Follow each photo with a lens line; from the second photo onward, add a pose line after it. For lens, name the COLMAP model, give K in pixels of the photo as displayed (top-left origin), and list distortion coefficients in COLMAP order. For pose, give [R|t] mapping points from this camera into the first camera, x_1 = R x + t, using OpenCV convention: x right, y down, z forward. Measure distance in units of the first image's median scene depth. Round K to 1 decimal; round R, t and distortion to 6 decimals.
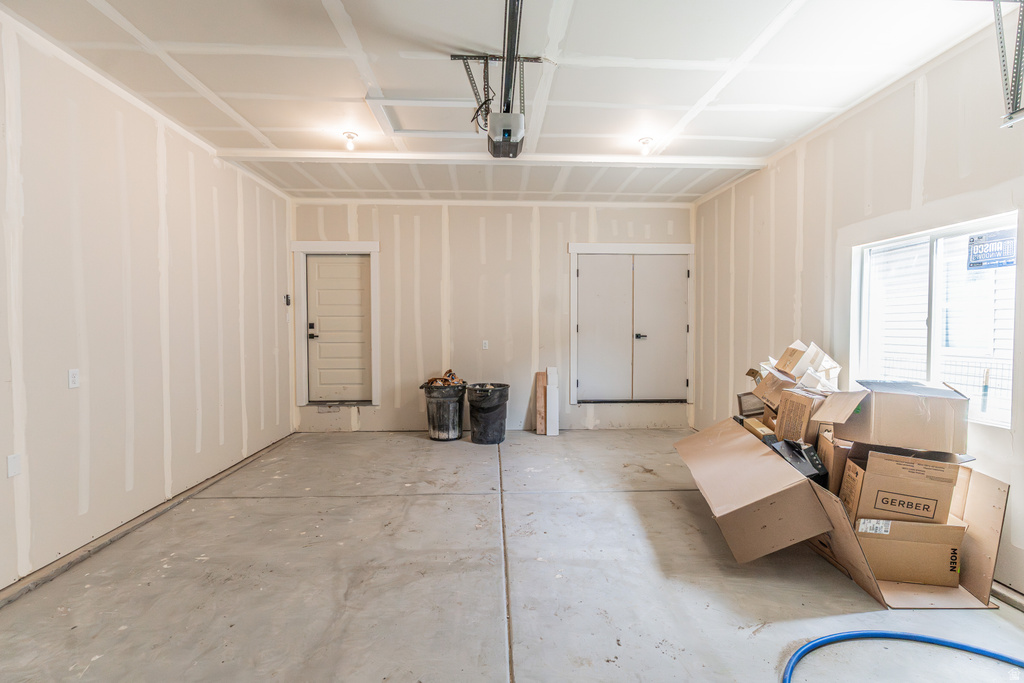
lens RADIAL K [[484.2, 0, 513.2], [0, 484.2, 342.0], [0, 0, 1]] dist [0.001242, 0.000115]
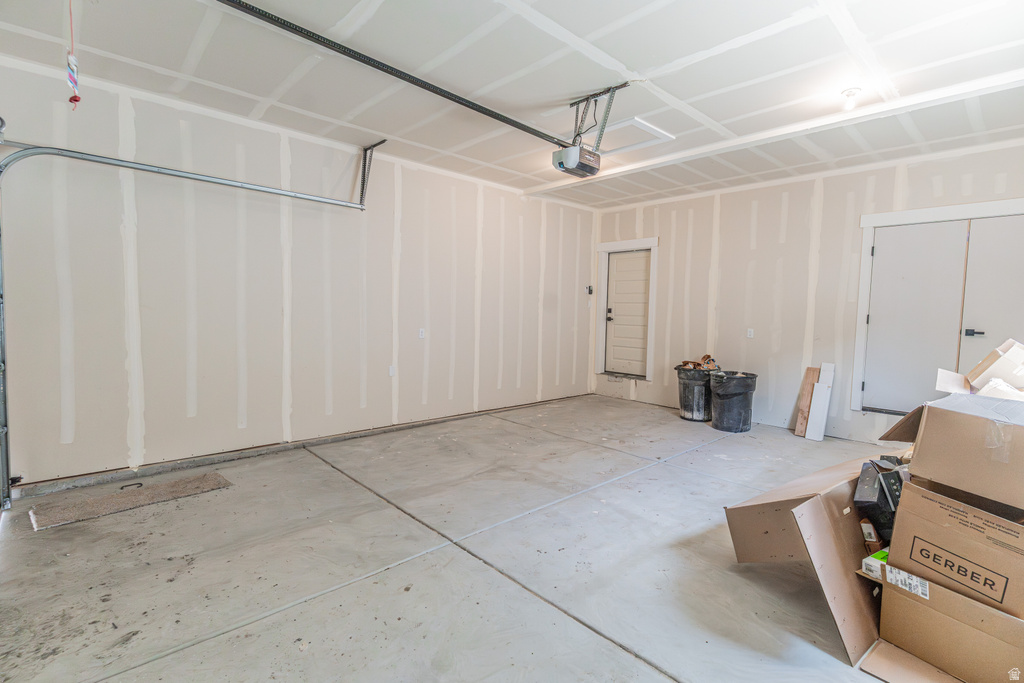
lens RADIAL K [[484.2, 0, 513.2], [0, 484.2, 342.0], [0, 0, 1]] dist [0.001242, 0.000115]
pose [[0.640049, 0.066578, -0.765444, 0.413420], [-0.047457, 0.997762, 0.047102, 0.000236], [0.766867, 0.006178, 0.641777, 0.018098]]
